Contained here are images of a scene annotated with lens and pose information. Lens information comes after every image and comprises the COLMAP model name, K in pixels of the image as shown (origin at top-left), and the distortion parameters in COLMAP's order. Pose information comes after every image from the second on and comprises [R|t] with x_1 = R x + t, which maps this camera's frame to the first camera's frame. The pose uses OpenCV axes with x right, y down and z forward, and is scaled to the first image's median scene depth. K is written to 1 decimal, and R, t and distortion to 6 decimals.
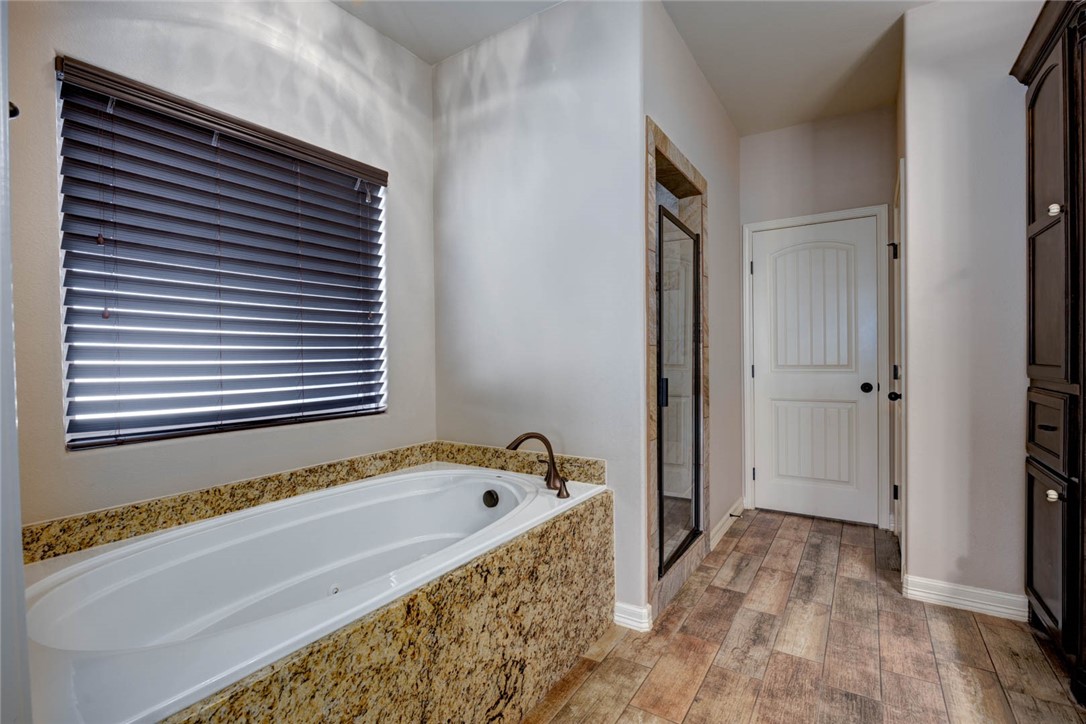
lens RADIAL K [[505.9, 0, 546.6], [0, 505.9, 362.4], [0, 0, 1]] dist [0.003060, 0.000210]
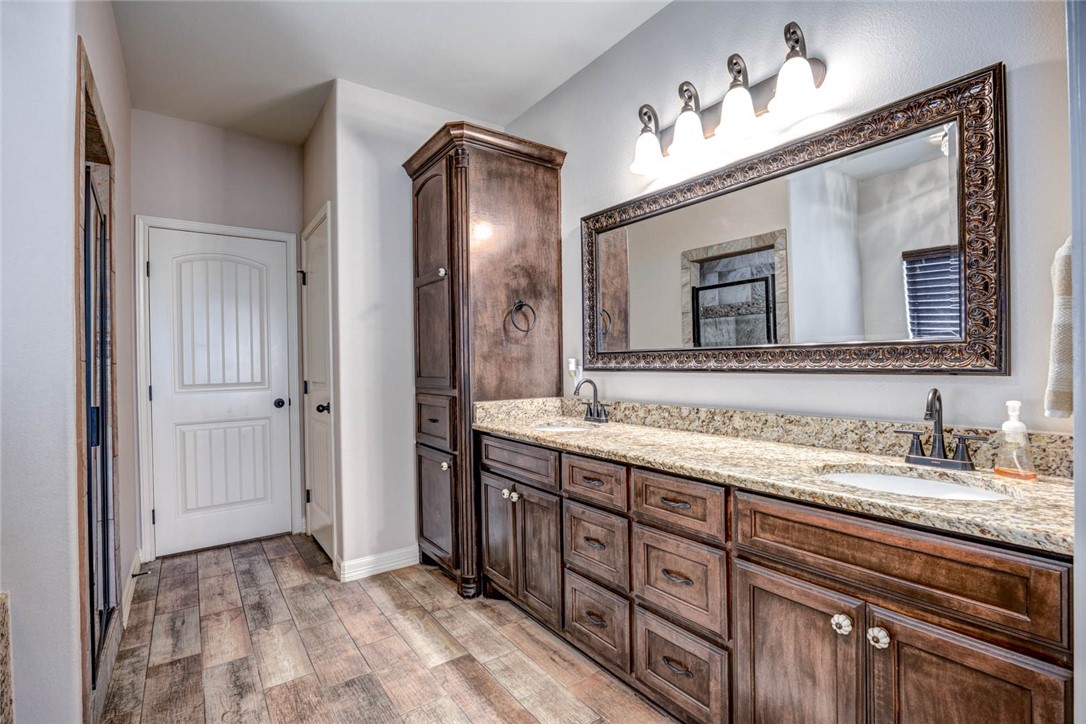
lens RADIAL K [[505.9, 0, 547.4], [0, 505.9, 362.1], [0, 0, 1]] dist [0.003060, 0.000210]
pose [[0.371720, 0.007914, 0.928311, -0.170438], [0.025816, 0.999489, -0.018858, -0.001584], [-0.927986, 0.030975, 0.371326, 0.116023]]
